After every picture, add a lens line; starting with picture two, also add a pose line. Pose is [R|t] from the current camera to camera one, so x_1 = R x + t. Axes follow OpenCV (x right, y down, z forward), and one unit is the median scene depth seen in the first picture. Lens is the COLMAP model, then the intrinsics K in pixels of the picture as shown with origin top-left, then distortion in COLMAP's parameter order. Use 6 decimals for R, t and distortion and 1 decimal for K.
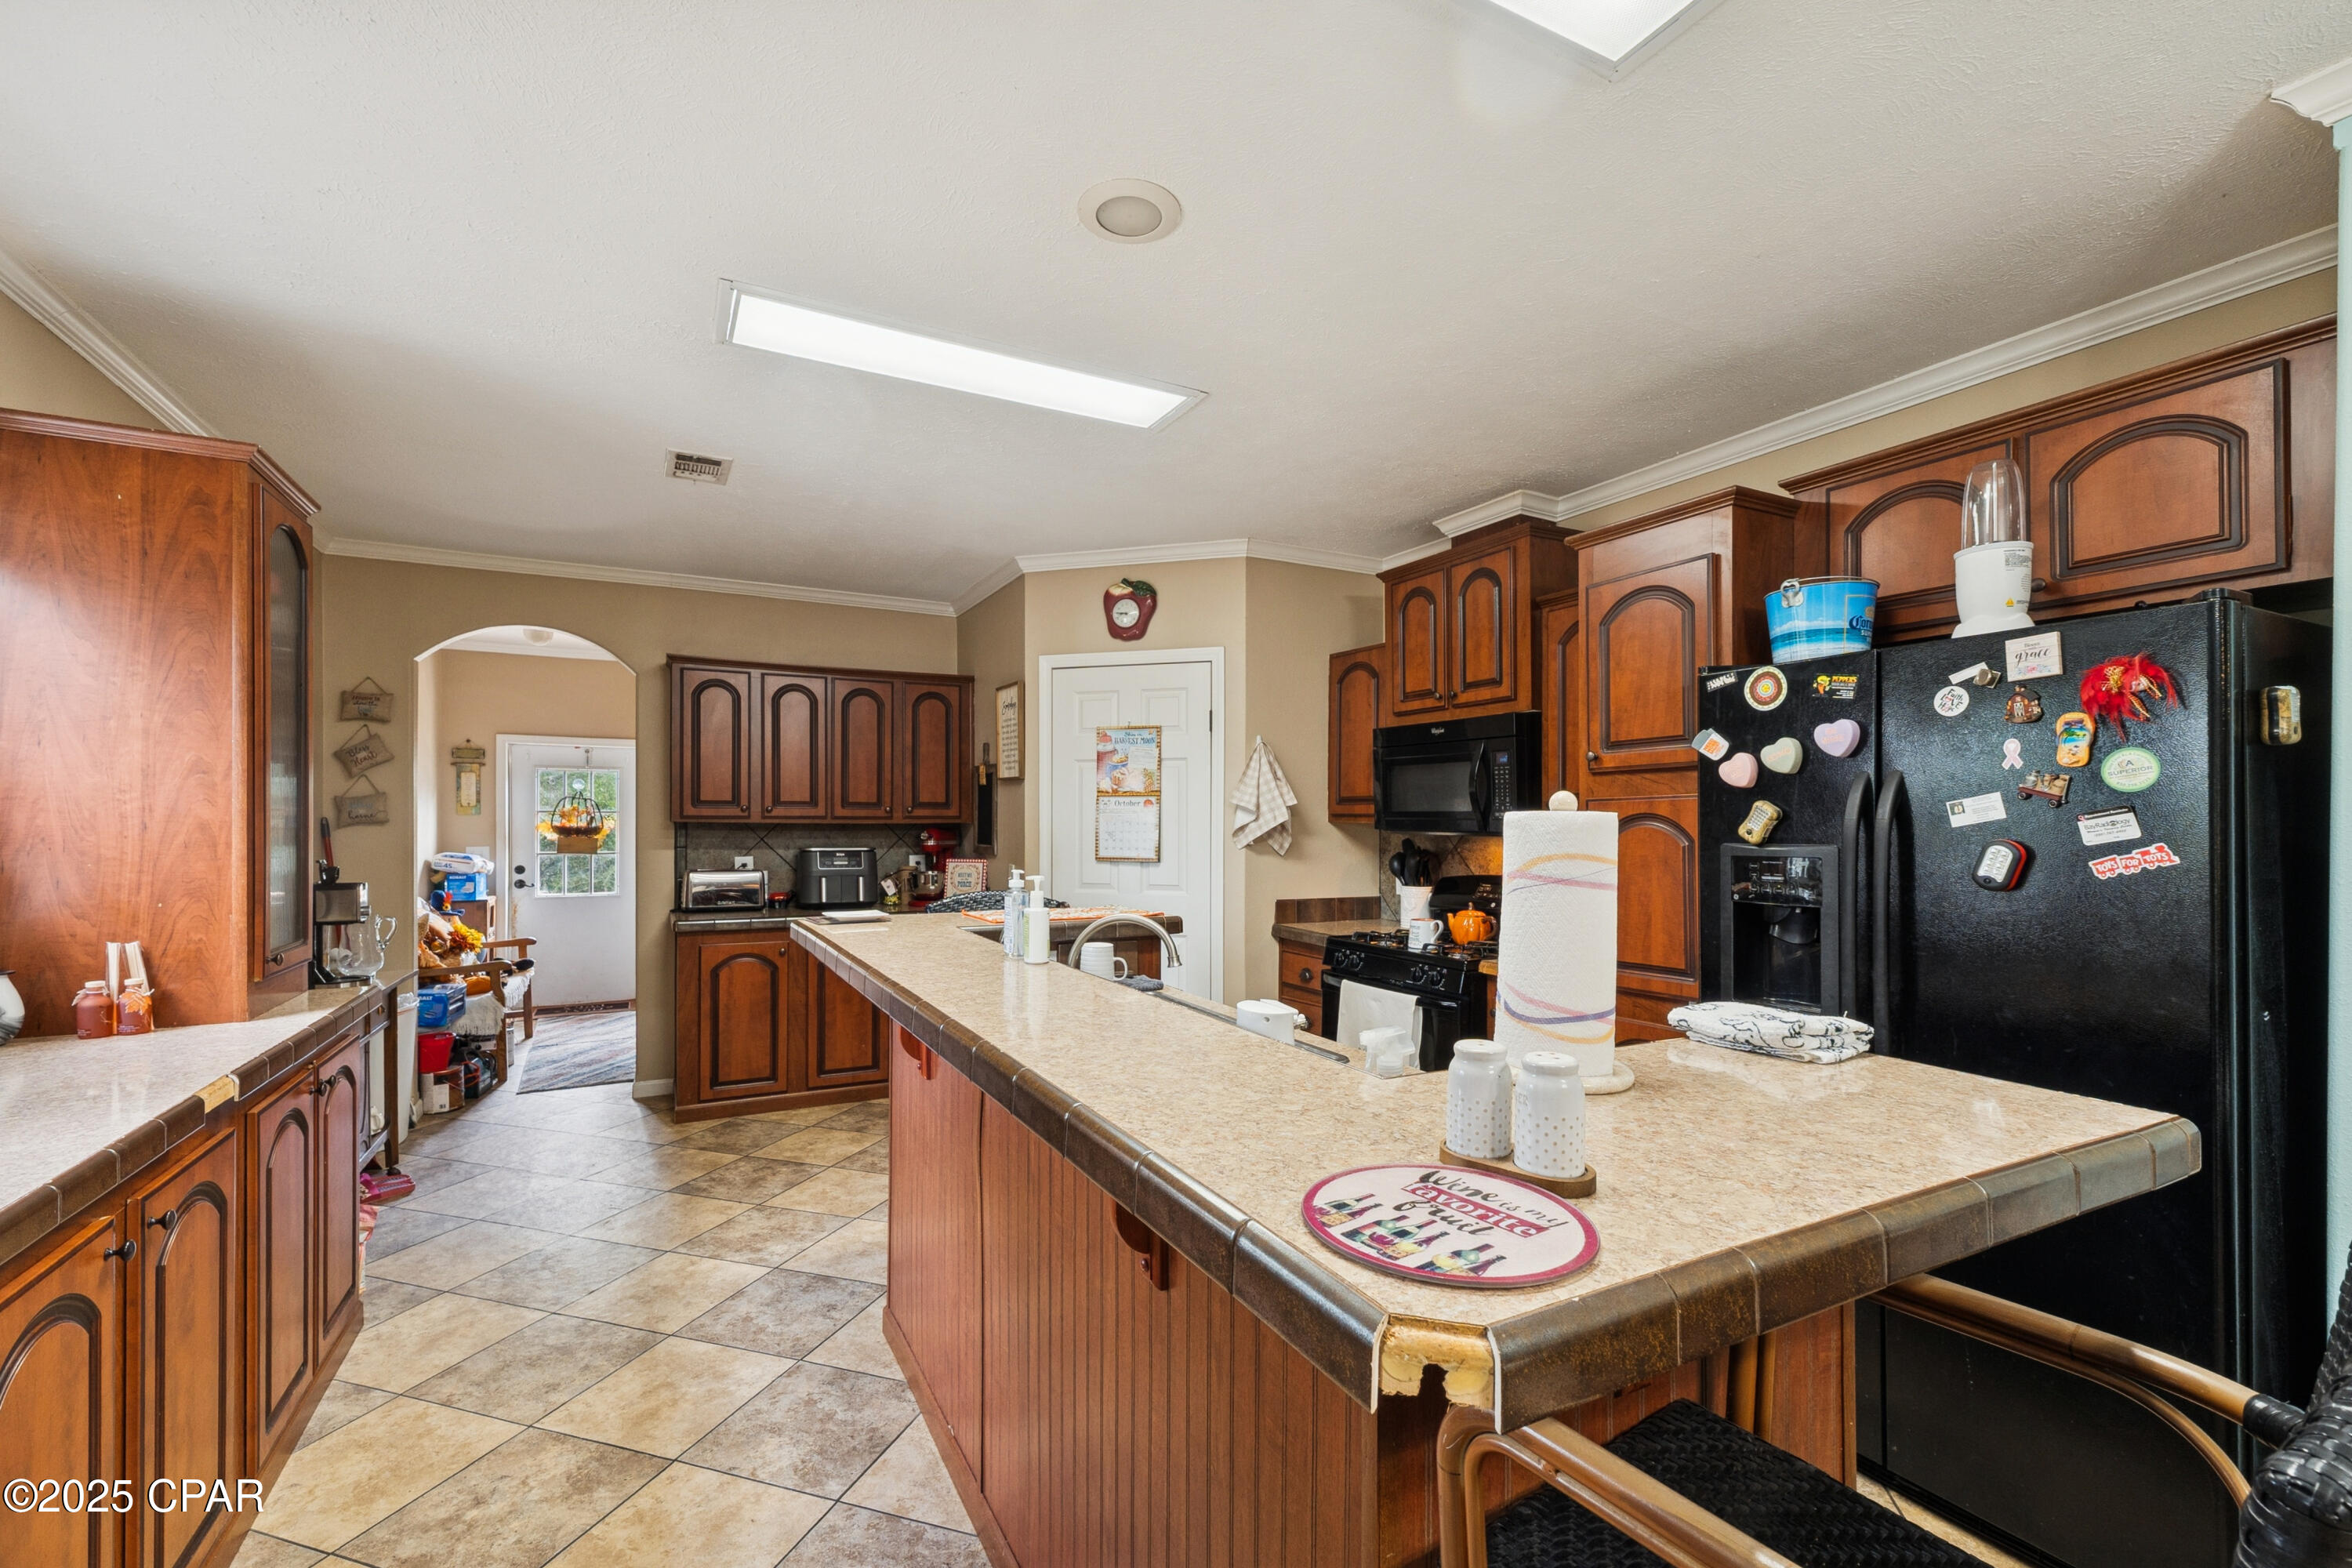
lens RADIAL K [[977.4, 0, 1157.2], [0, 977.4, 820.1], [0, 0, 1]] dist [-0.001416, -0.000228]
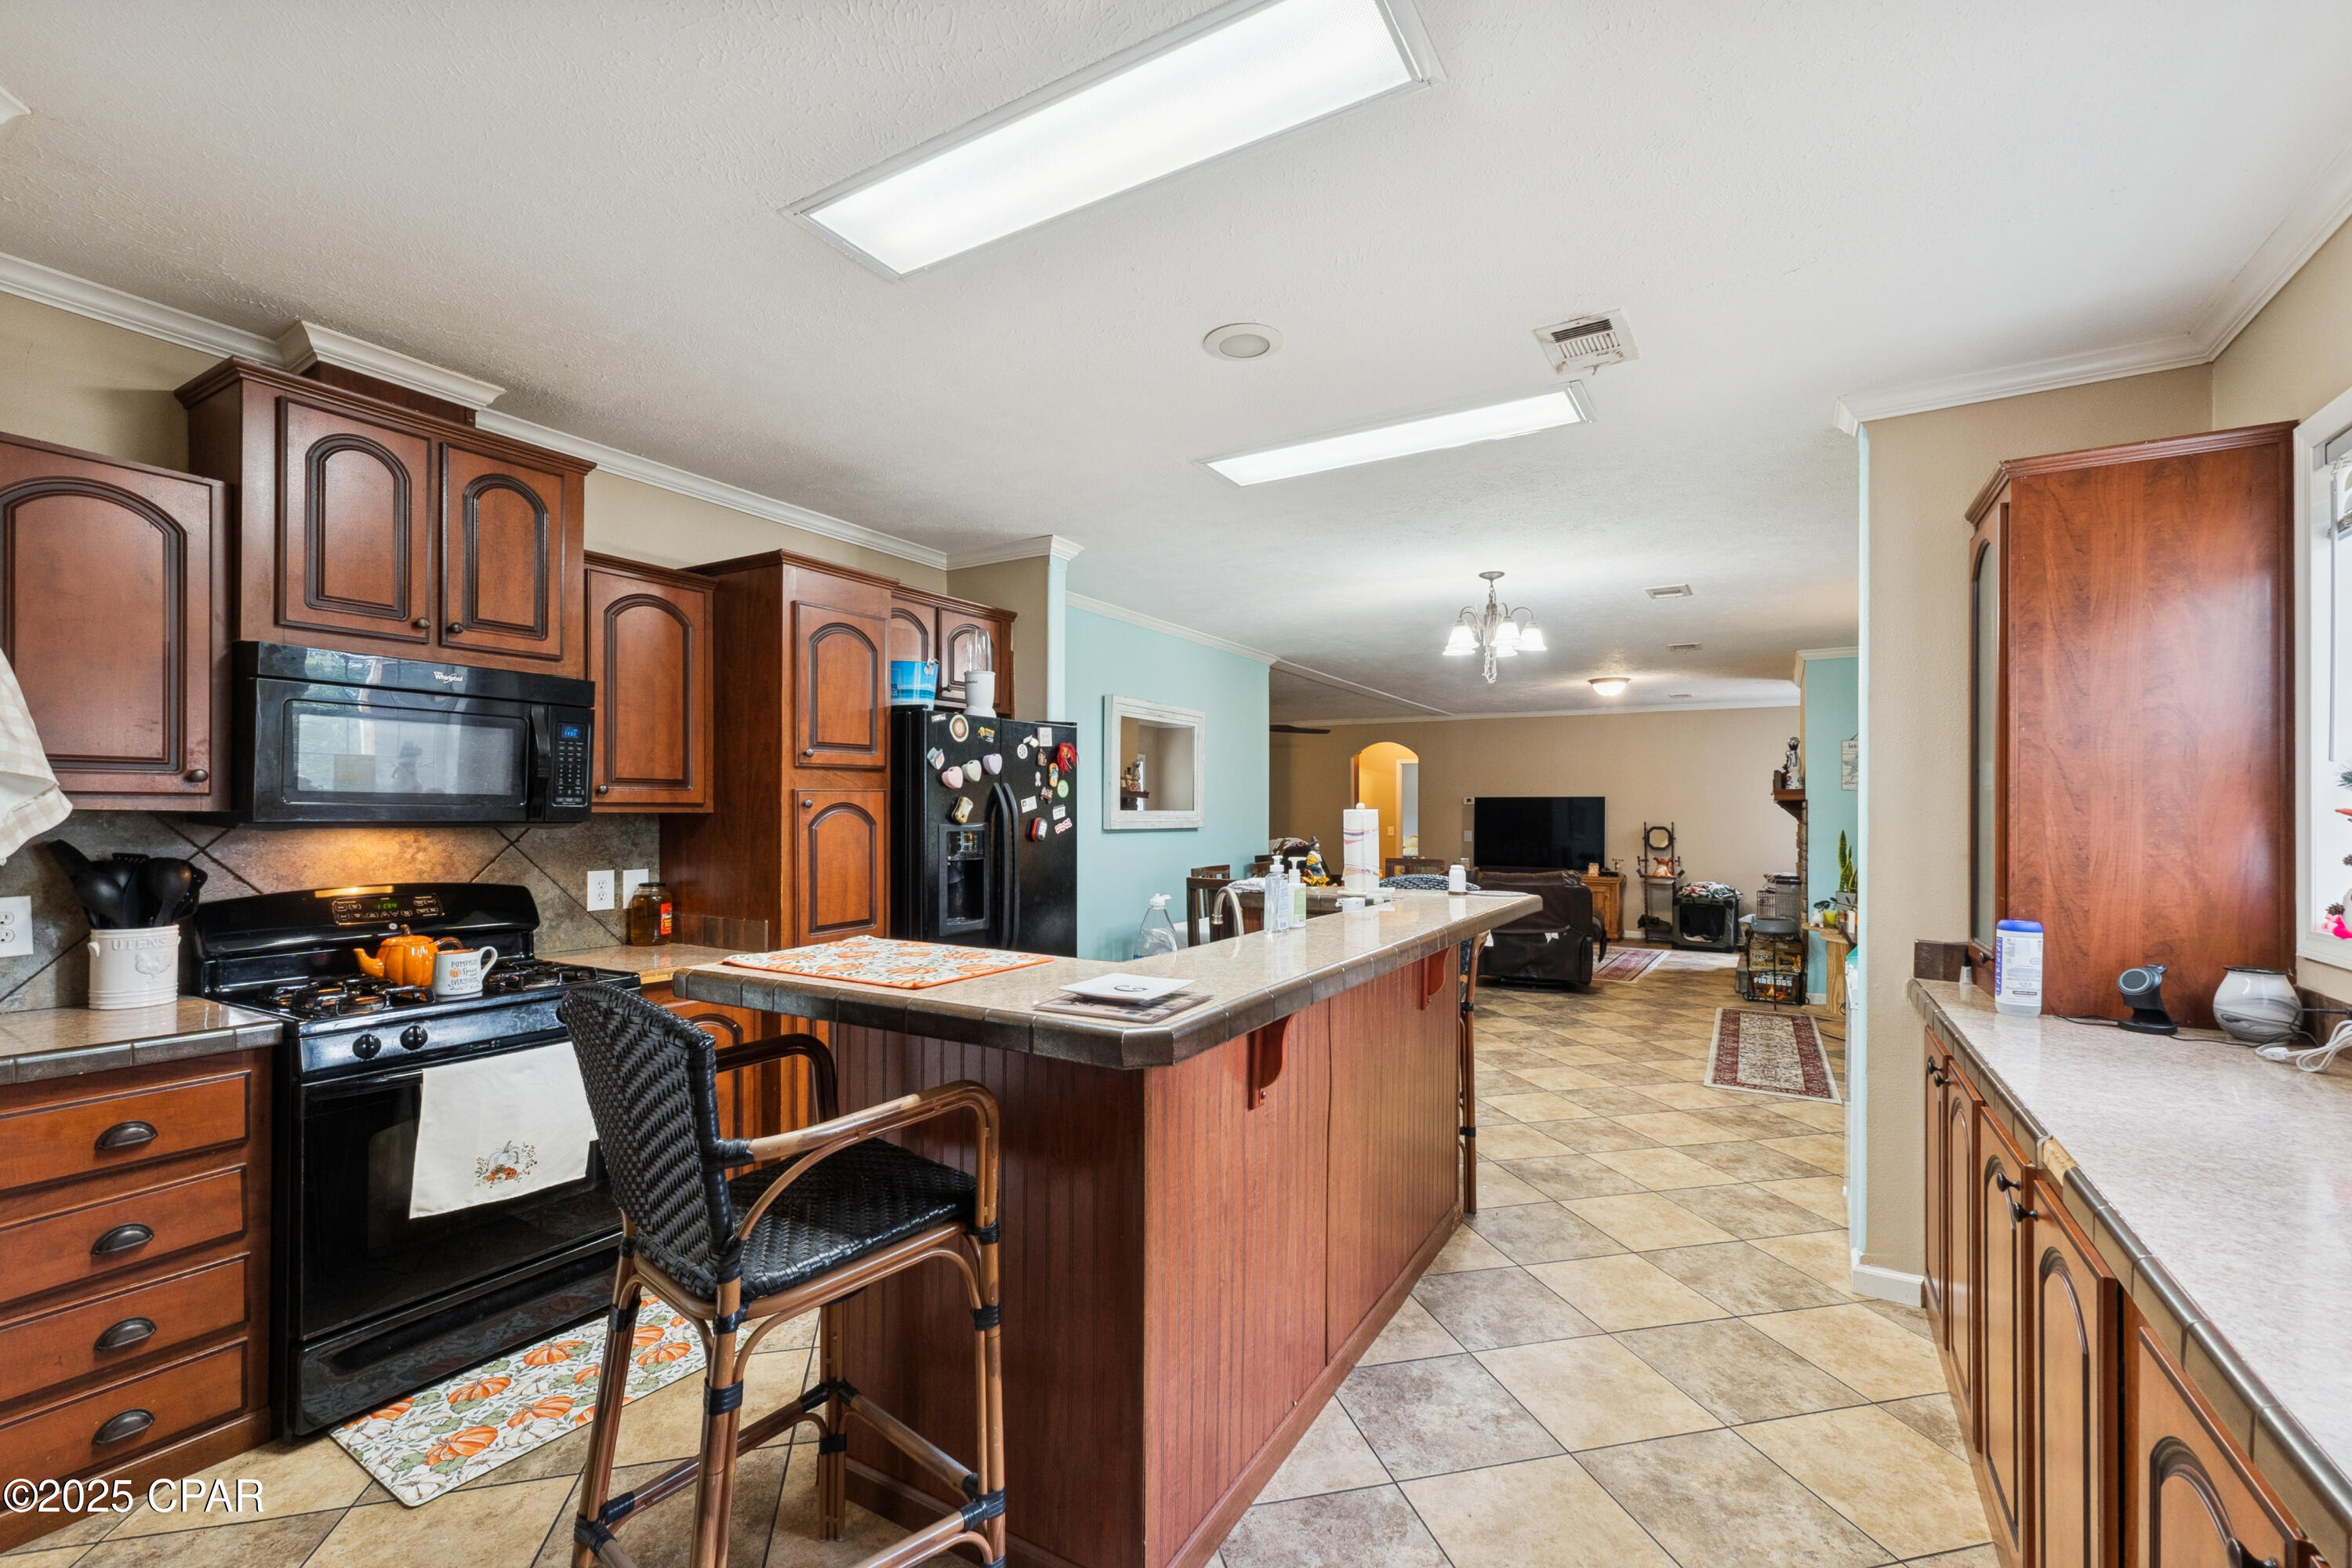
lens RADIAL K [[977.4, 0, 1189.1], [0, 977.4, 804.7], [0, 0, 1]] dist [-0.001416, -0.000228]
pose [[-0.538931, 0.000802, 0.842349, -0.926567], [-0.005497, 0.999975, -0.004469, -0.001392], [-0.842332, -0.007039, -0.538913, 1.503182]]
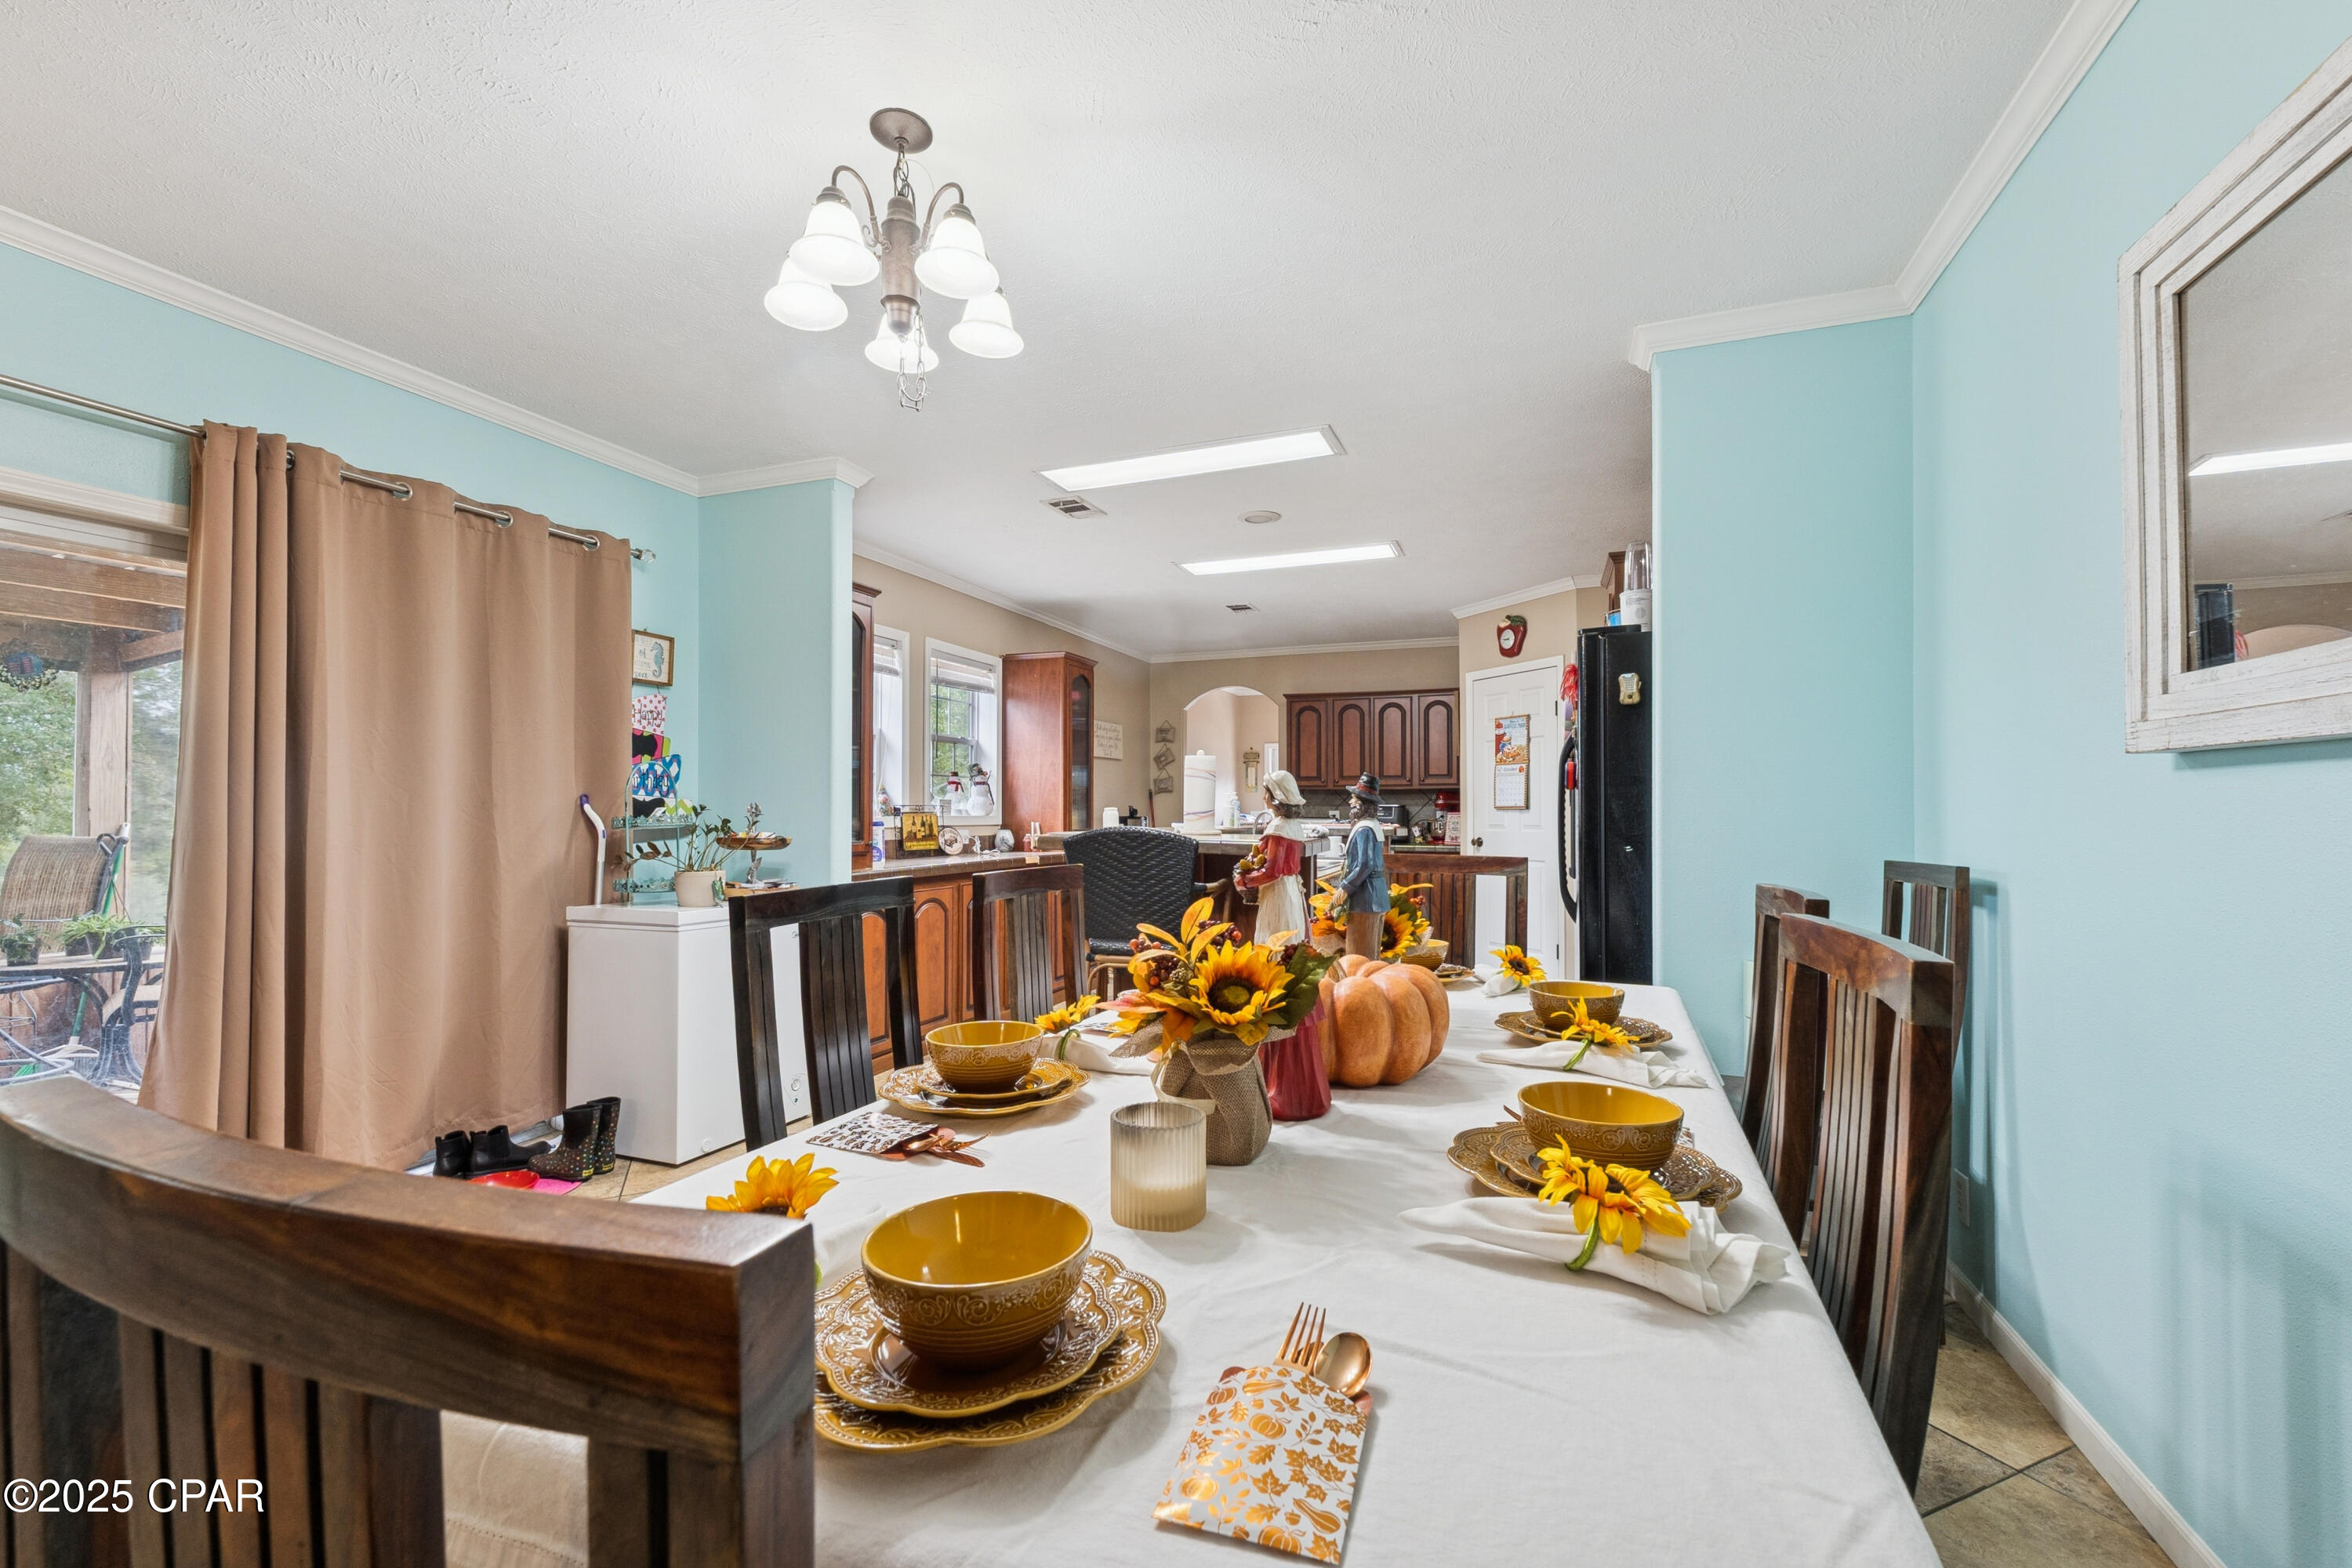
lens RADIAL K [[977.4, 0, 1178.7], [0, 977.4, 801.6], [0, 0, 1]] dist [-0.001416, -0.000228]
pose [[0.668051, -0.009951, -0.744049, 1.341908], [0.002281, 0.999933, -0.011325, 0.085800], [0.744112, 0.005869, 0.668029, -0.629697]]
